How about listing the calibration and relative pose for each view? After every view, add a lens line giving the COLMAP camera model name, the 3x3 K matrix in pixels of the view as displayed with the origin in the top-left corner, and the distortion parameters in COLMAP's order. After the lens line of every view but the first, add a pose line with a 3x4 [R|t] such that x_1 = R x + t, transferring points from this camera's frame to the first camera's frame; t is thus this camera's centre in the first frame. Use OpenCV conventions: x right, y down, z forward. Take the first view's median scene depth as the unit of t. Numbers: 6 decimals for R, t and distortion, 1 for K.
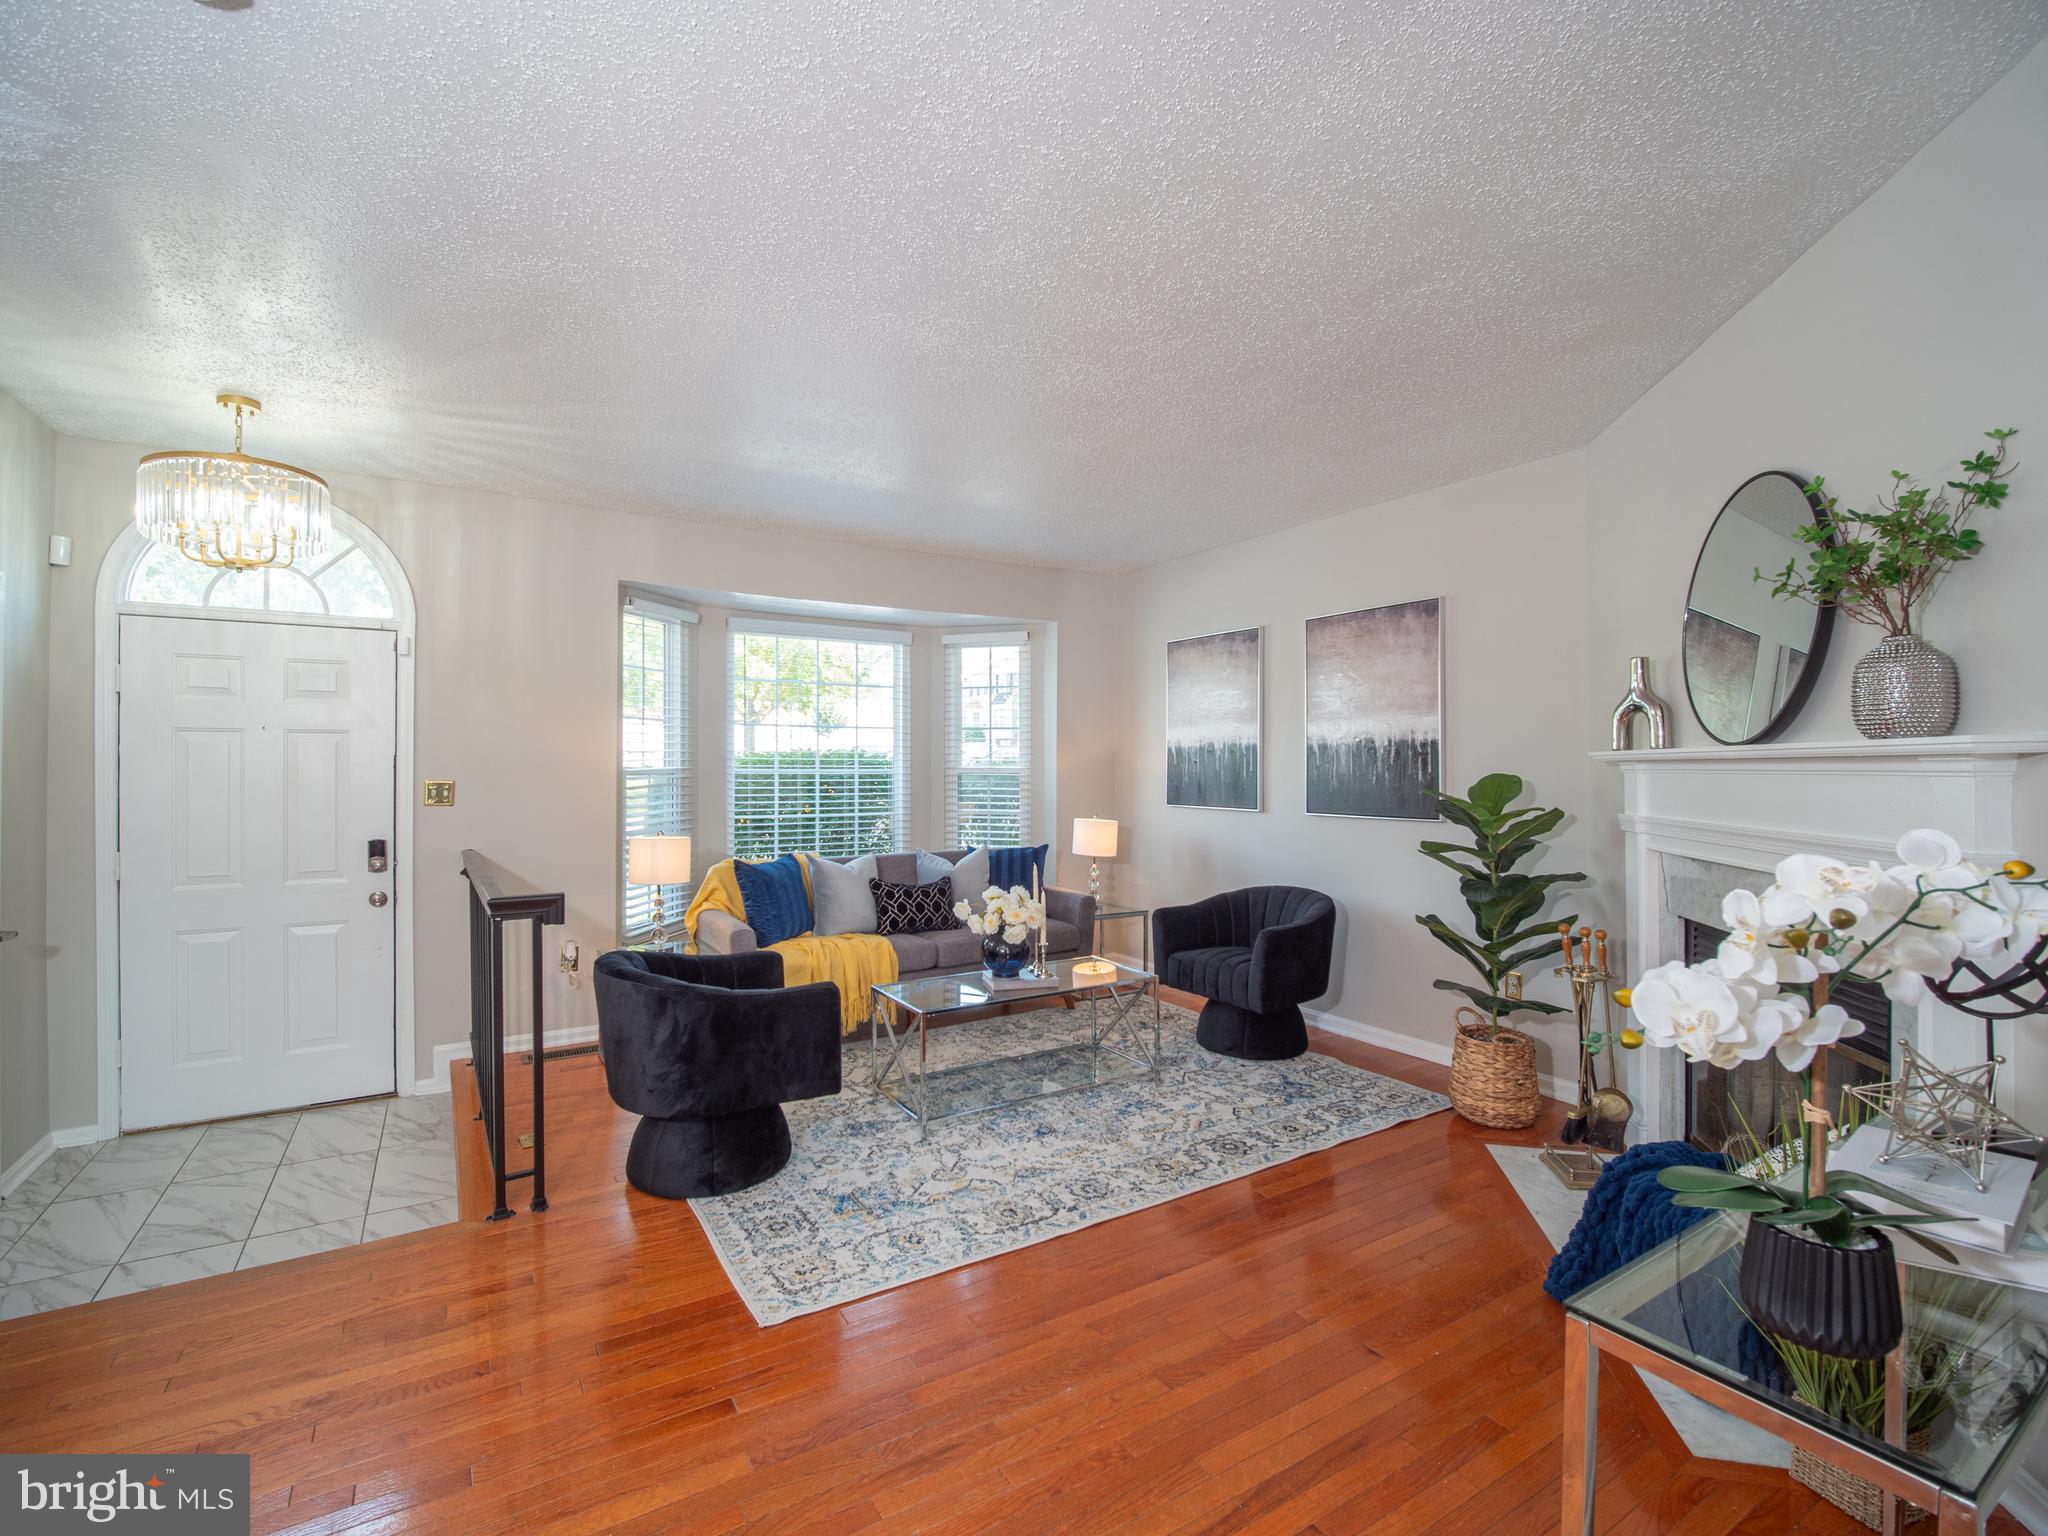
lens RADIAL K [[928.5, 0, 1024.0], [0, 928.5, 762.6], [0, 0, 1]] dist [-0.015534, -0.001861]
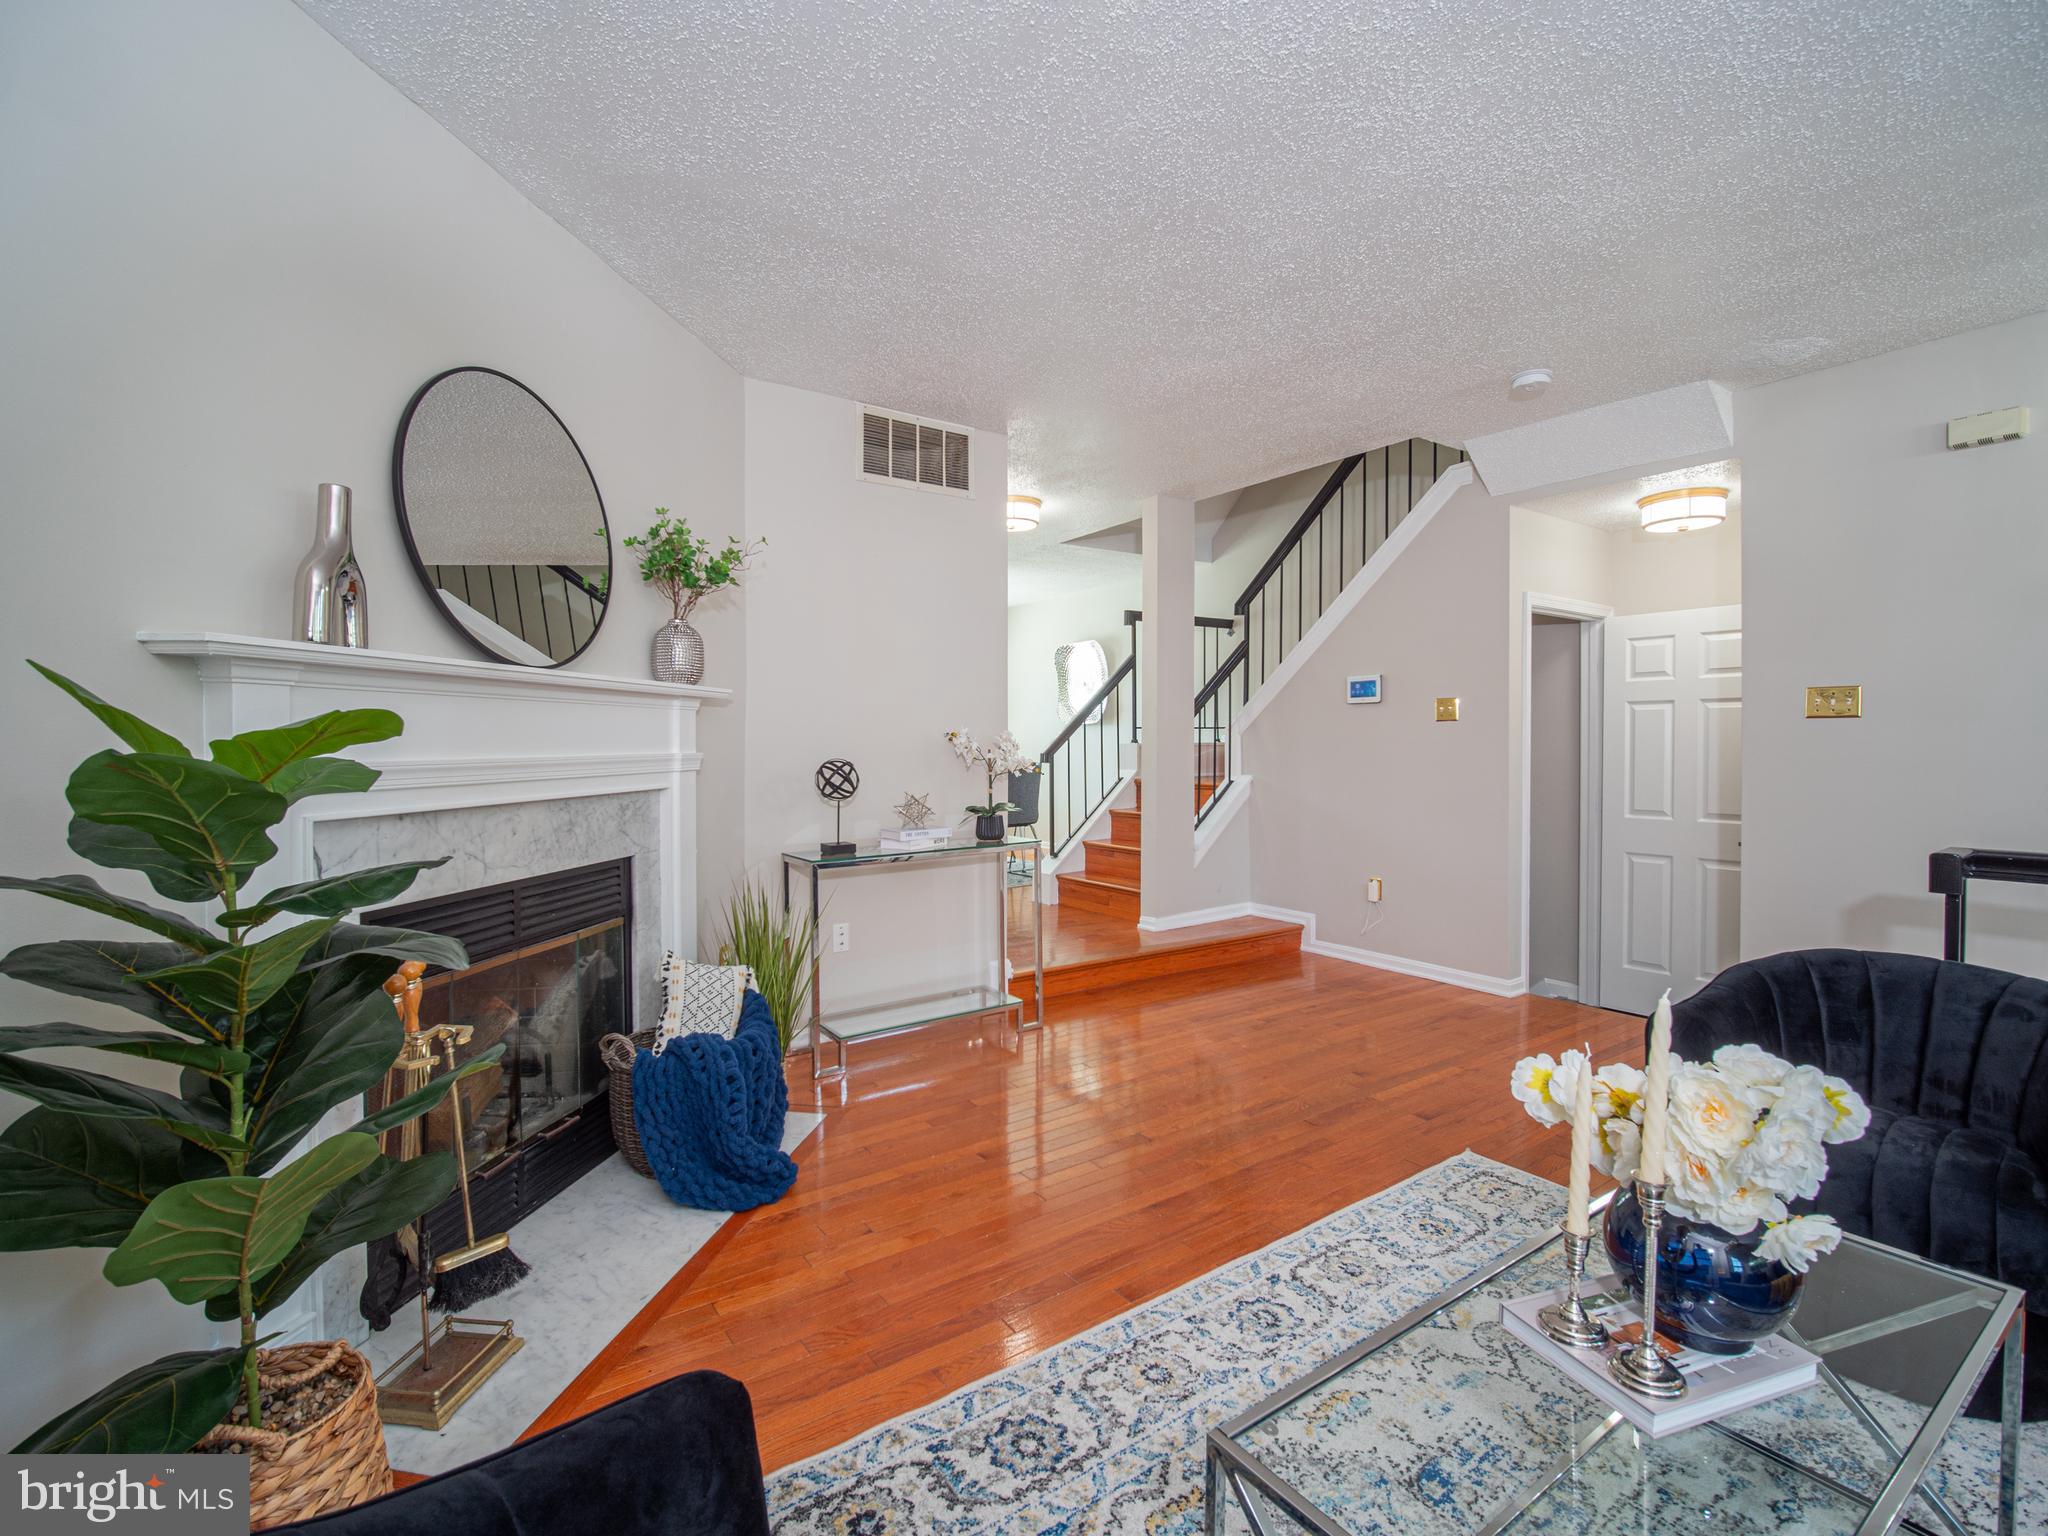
lens RADIAL K [[928.5, 0, 1020.5], [0, 928.5, 752.6], [0, 0, 1]] dist [-0.015534, -0.001861]
pose [[-0.999115, 0.000766, -0.042057, 0.275413], [0.000229, 0.999919, 0.012752, 0.046398], [0.042063, 0.012731, -0.999034, 1.653965]]
